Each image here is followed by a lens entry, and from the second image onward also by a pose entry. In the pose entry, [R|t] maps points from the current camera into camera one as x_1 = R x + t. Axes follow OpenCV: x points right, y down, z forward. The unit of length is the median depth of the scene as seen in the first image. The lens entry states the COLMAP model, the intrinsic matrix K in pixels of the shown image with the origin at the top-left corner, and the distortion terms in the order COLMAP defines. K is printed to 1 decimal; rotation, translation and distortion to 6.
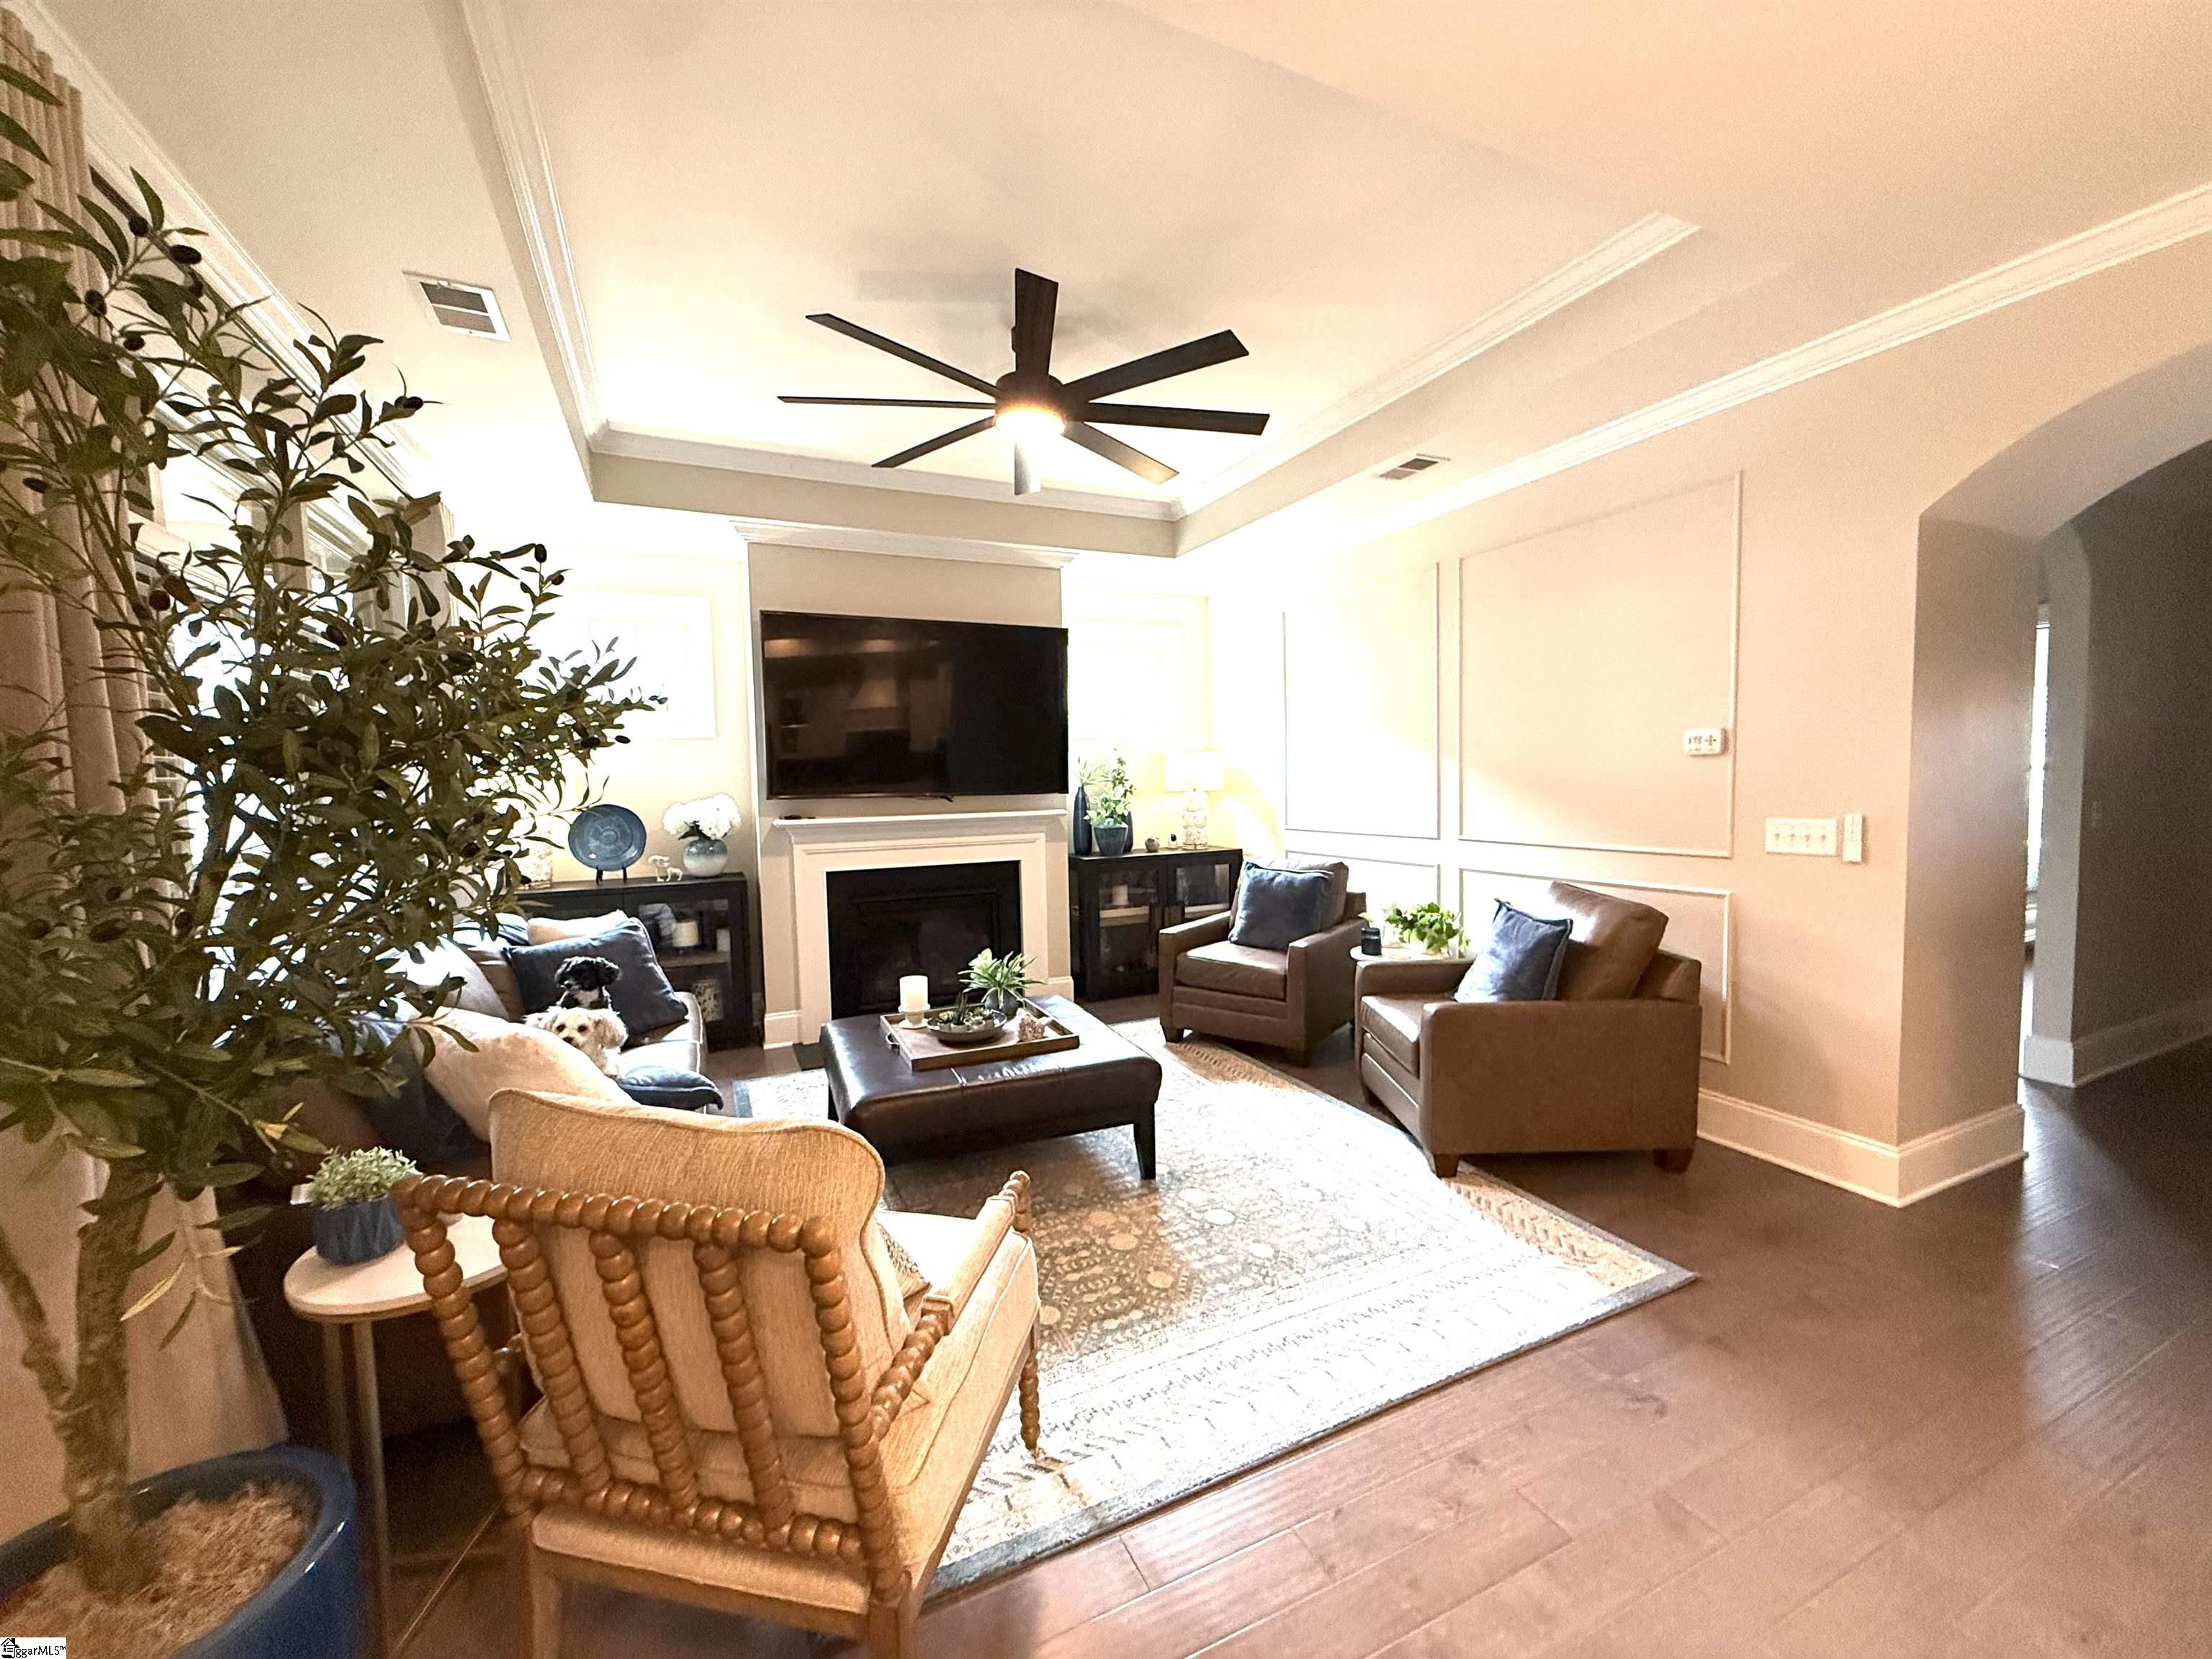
lens RADIAL K [[884.2, 0, 1112.4], [0, 884.2, 834.3], [0, 0, 1]] dist [0.001748, -0.001205]
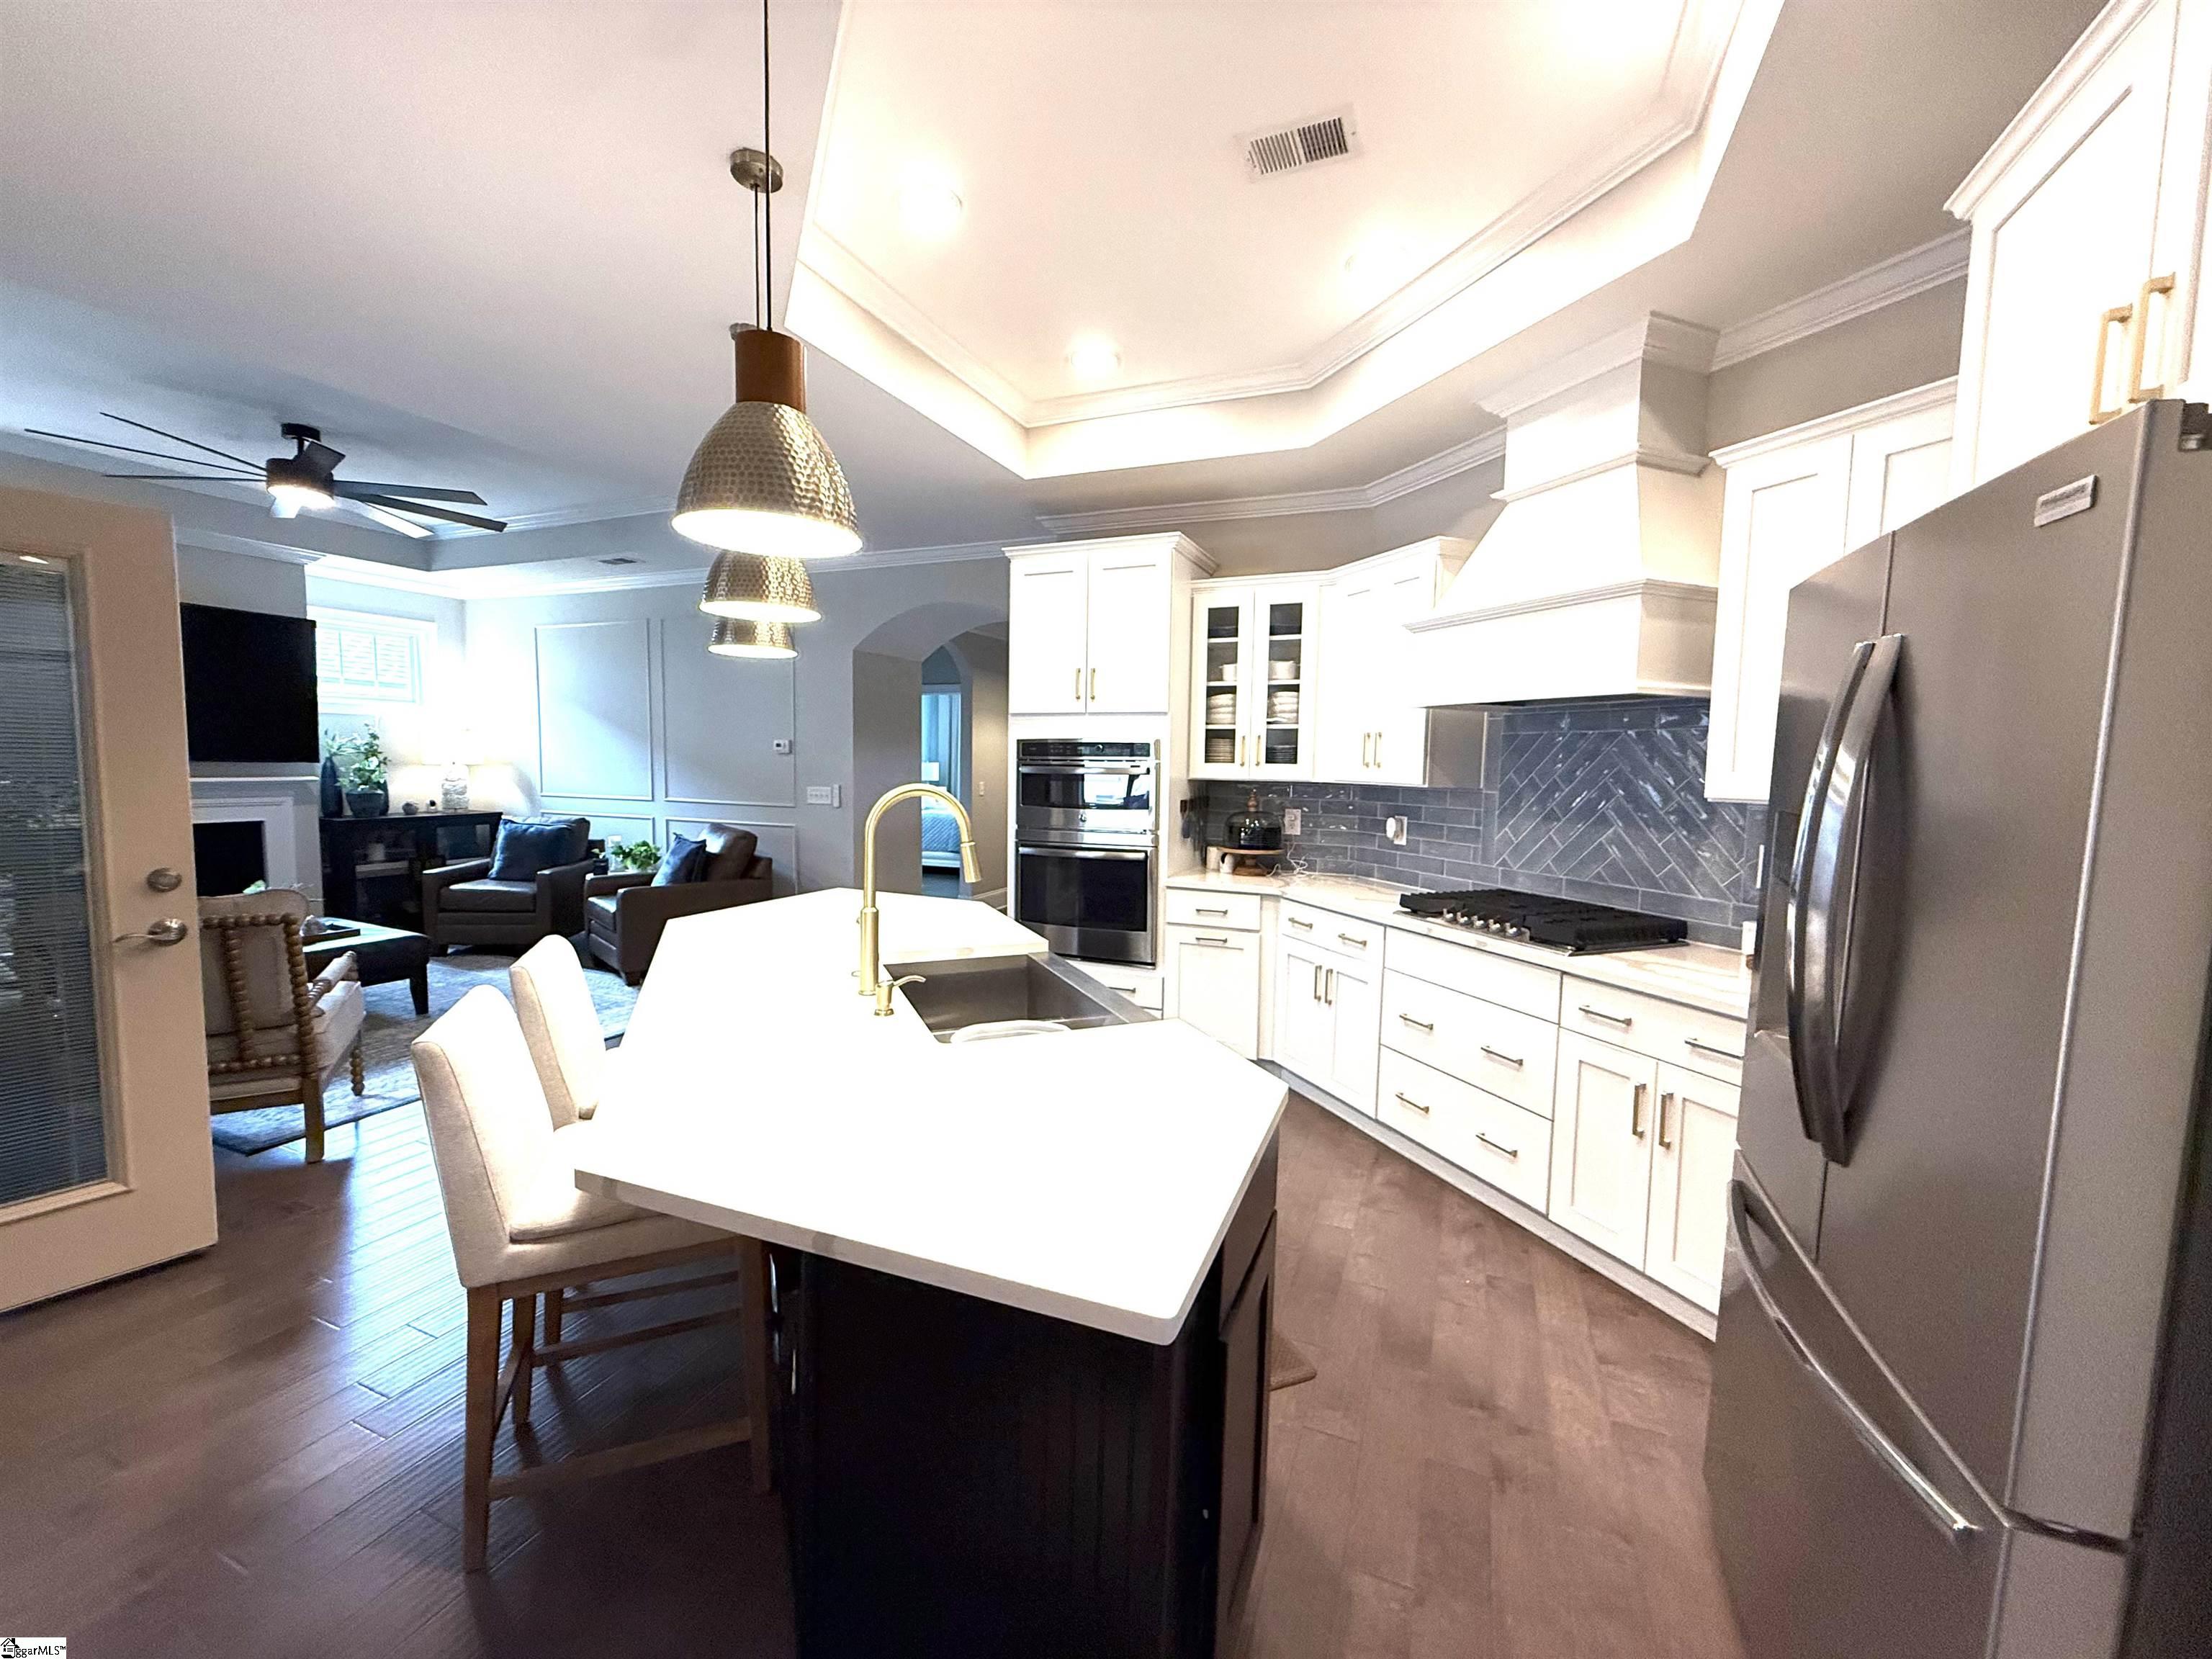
lens RADIAL K [[884.2, 0, 1103.4], [0, 884.2, 829.0], [0, 0, 1]] dist [0.001748, -0.001205]
pose [[0.748469, -0.018843, 0.662902, -0.064152], [0.007772, 0.999777, 0.019643, 0.032424], [-0.663124, -0.009551, 0.748448, -0.694626]]
